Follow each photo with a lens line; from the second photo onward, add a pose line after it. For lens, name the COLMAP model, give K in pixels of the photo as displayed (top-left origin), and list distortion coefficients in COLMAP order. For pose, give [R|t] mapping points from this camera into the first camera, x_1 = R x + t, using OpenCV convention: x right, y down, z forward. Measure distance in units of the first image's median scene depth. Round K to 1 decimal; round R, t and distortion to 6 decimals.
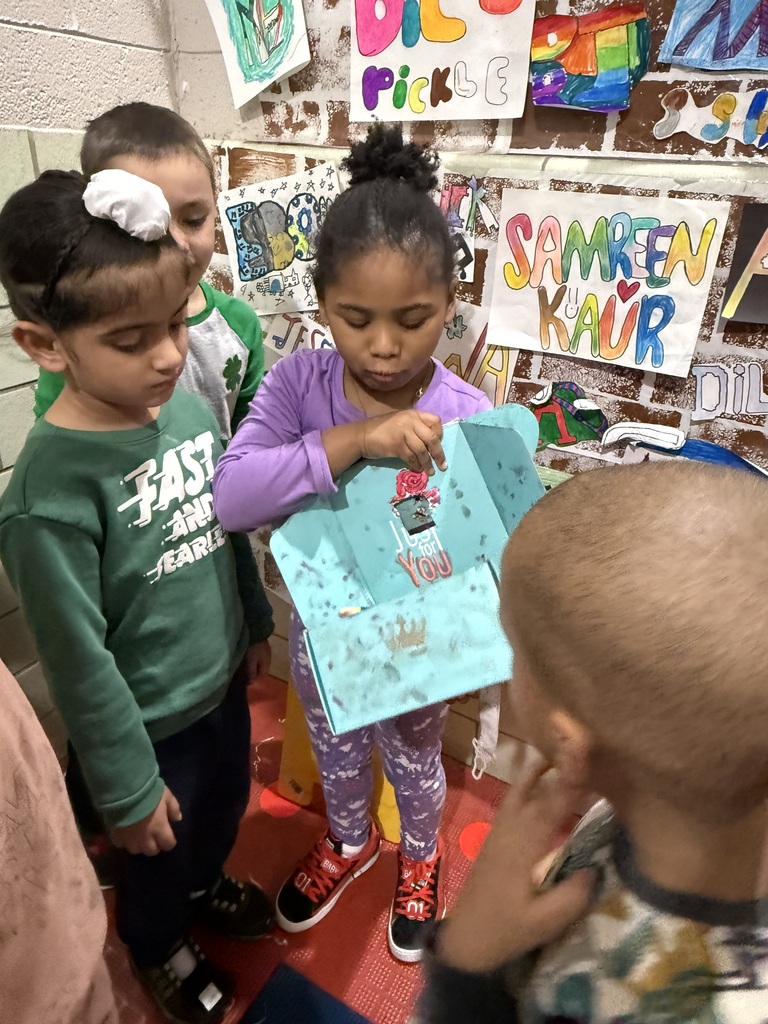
lens RADIAL K [[684.7, 0, 384.9], [0, 684.7, 513.7], [0, 0, 1]] dist [-0.003983, 0.007122]
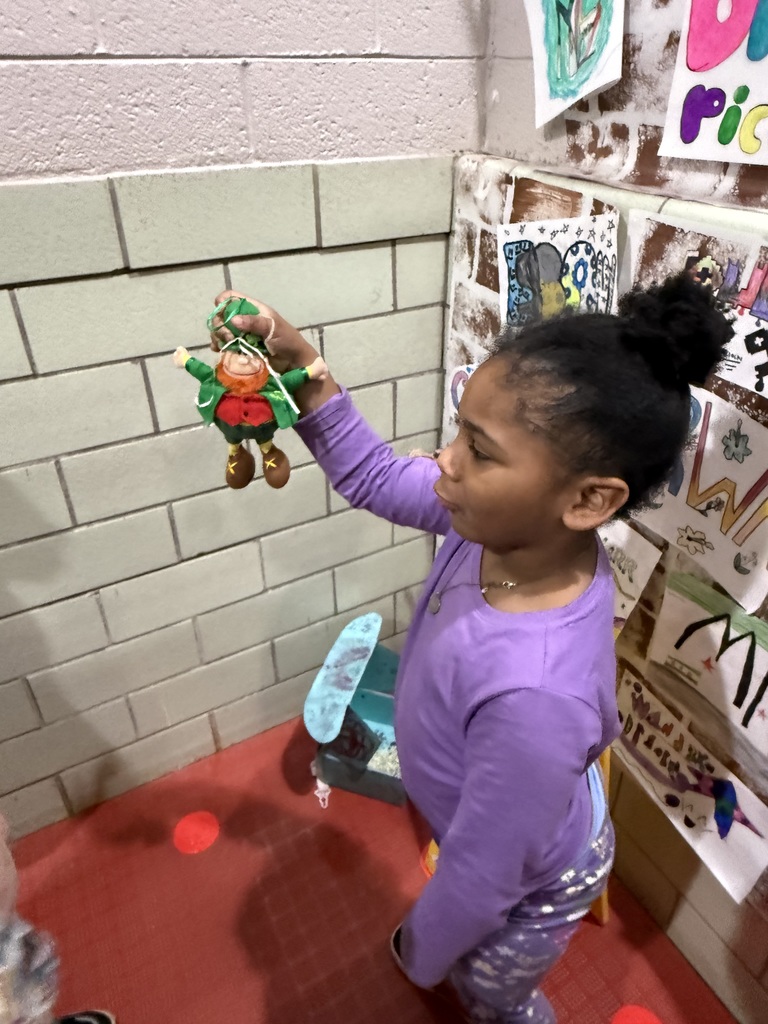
lens RADIAL K [[684.7, 0, 382.8], [0, 684.7, 508.5], [0, 0, 1]] dist [-0.003983, 0.007122]
pose [[0.860173, 0.237832, -0.451153, 0.116701], [-0.201015, 0.971100, 0.128674, -0.213973], [0.468717, -0.019993, 0.883122, 0.161037]]
